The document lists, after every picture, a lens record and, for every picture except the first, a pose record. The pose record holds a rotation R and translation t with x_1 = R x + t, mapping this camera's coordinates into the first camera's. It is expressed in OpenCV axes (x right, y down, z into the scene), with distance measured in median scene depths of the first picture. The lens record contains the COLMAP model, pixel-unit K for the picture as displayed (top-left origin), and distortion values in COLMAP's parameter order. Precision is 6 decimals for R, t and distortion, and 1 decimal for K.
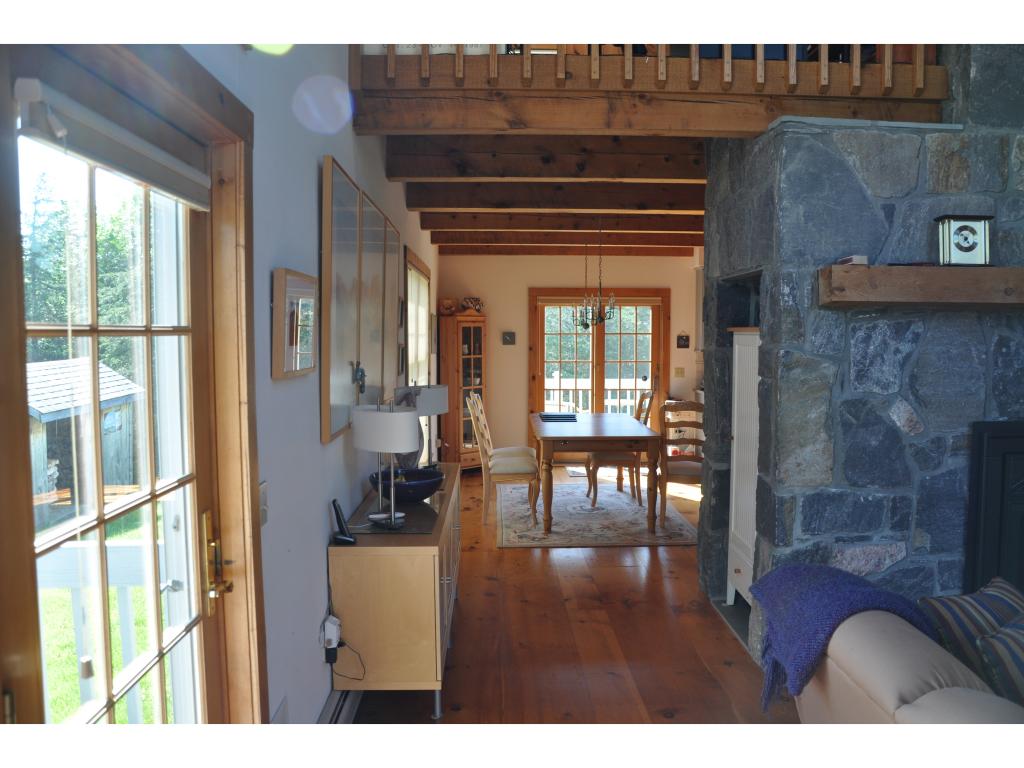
lens RADIAL K [[809.8, 0, 514.2], [0, 809.8, 389.2], [0, 0, 1]] dist [-0.153818, 0.132364]
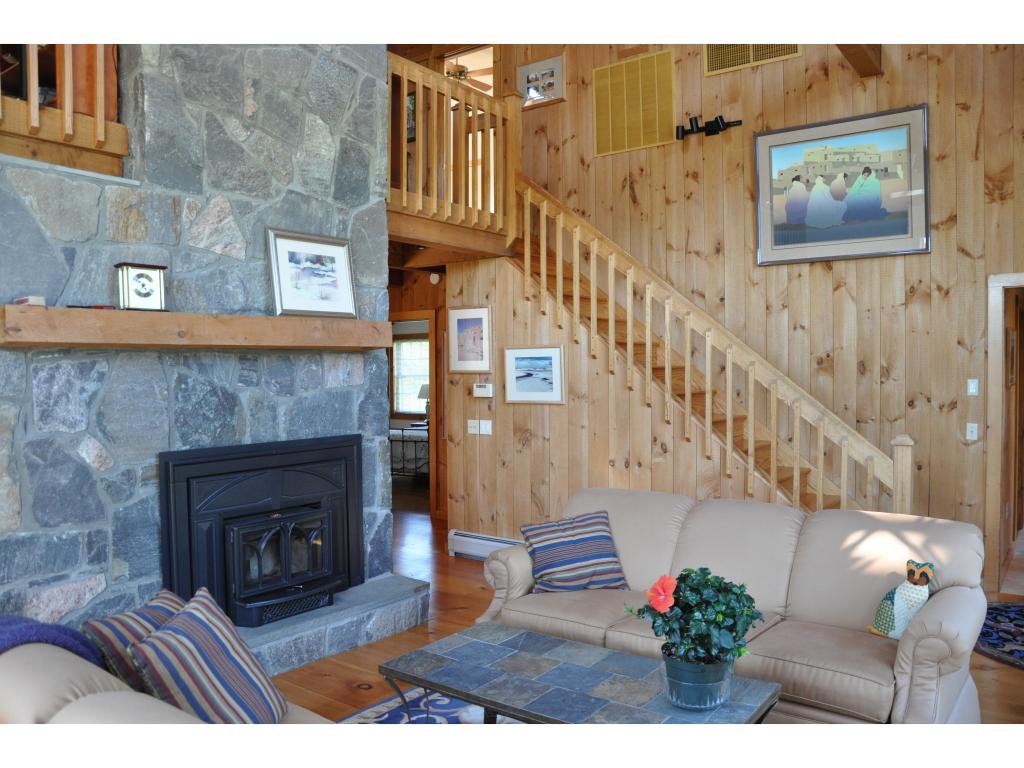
lens RADIAL K [[809.8, 0, 514.2], [0, 809.8, 389.2], [0, 0, 1]] dist [-0.153818, 0.132364]
pose [[0.627429, -0.024936, 0.778275, 0.043512], [0.060749, 0.998008, -0.016998, 0.002156], [-0.776301, 0.057945, 0.627694, -0.084334]]
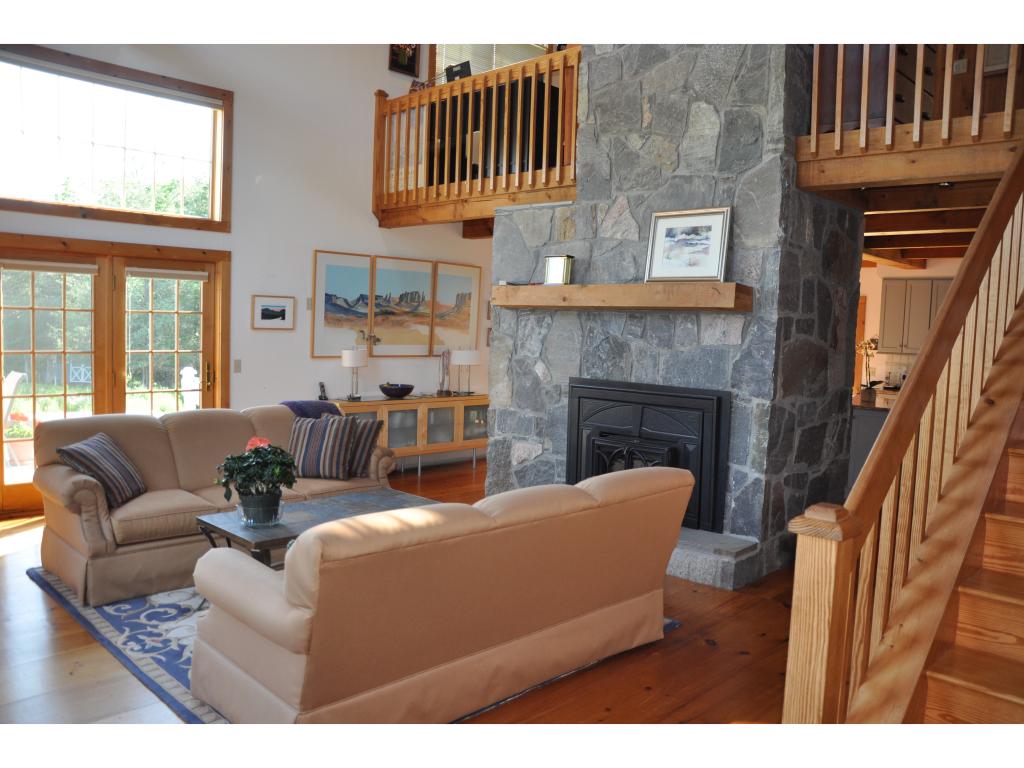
lens RADIAL K [[809.8, 0, 514.2], [0, 809.8, 389.2], [0, 0, 1]] dist [-0.153818, 0.132364]
pose [[0.687306, 0.081980, -0.721727, 1.759070], [-0.082721, 0.995980, 0.034356, 0.018233], [0.721642, 0.036089, 0.691325, -0.283371]]
